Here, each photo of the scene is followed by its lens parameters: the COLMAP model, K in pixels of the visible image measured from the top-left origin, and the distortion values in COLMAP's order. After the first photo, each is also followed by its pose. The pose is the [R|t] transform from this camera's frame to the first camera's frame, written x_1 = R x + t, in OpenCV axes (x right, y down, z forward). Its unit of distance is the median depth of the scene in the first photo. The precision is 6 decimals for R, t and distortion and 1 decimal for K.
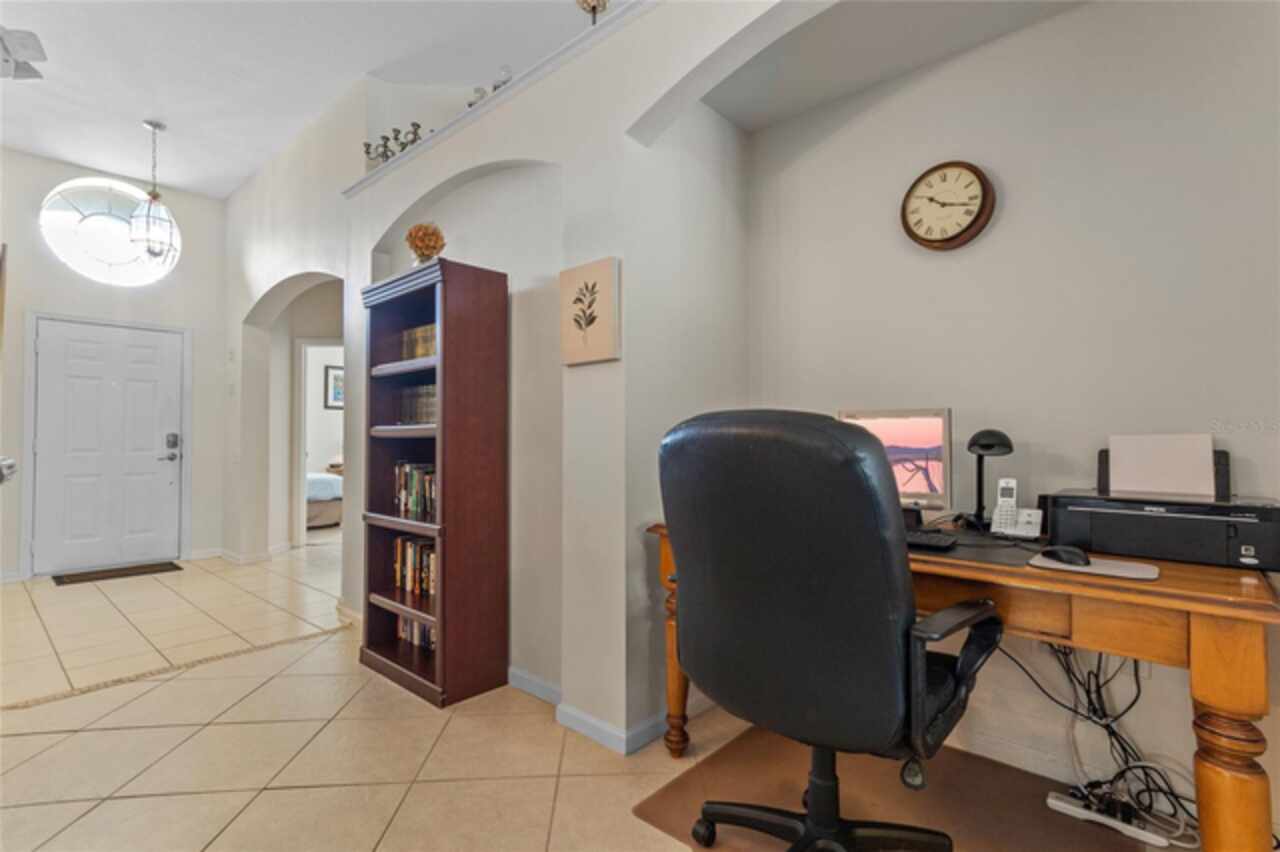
lens RADIAL K [[596.5, 0, 664.7], [0, 596.5, 429.6], [0, 0, 1]] dist [0.006015, 0.003447]
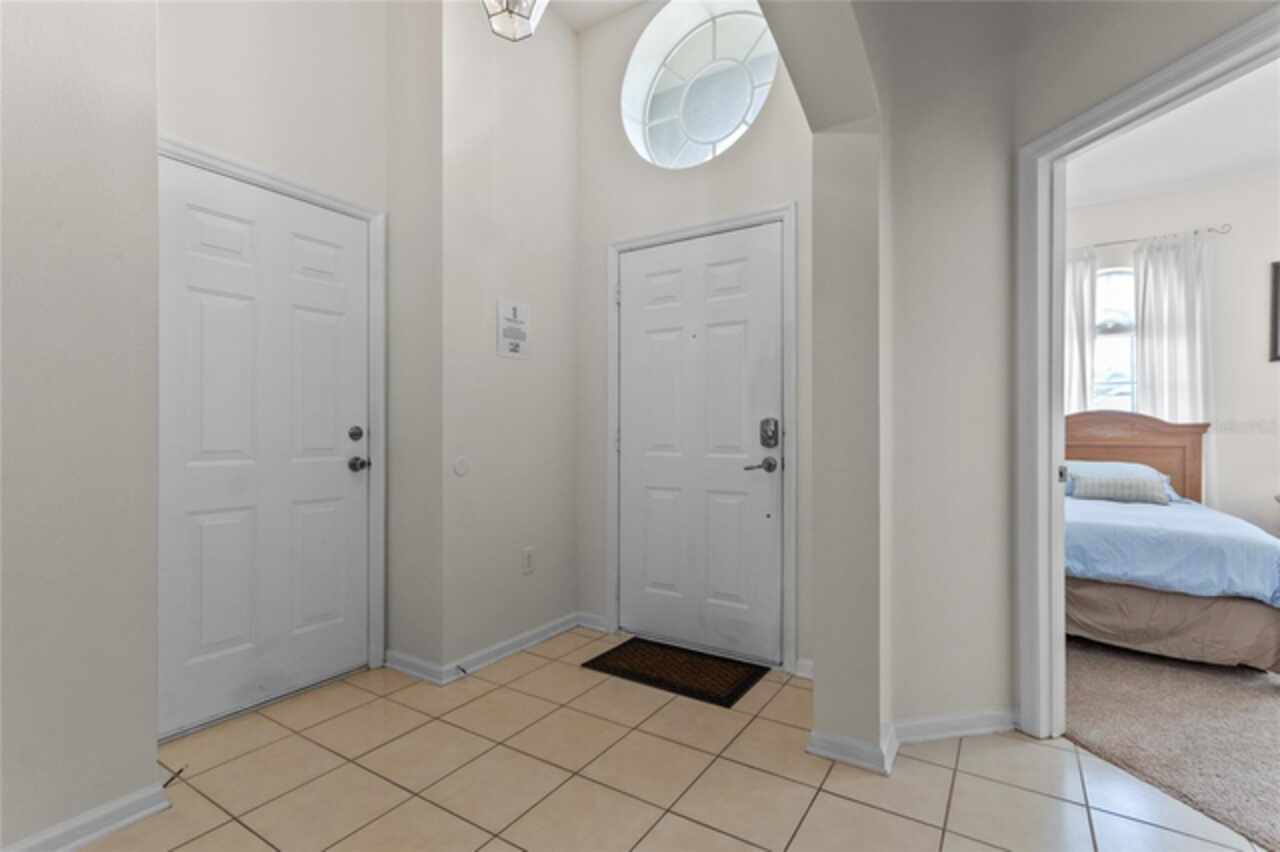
lens RADIAL K [[596.5, 0, 636.0], [0, 596.5, 416.1], [0, 0, 1]] dist [0.006015, 0.003447]
pose [[0.128091, -0.011695, -0.991694, -0.348164], [0.015195, 0.999836, -0.009829, 0.007792], [0.991646, -0.013809, 0.128247, 0.876715]]
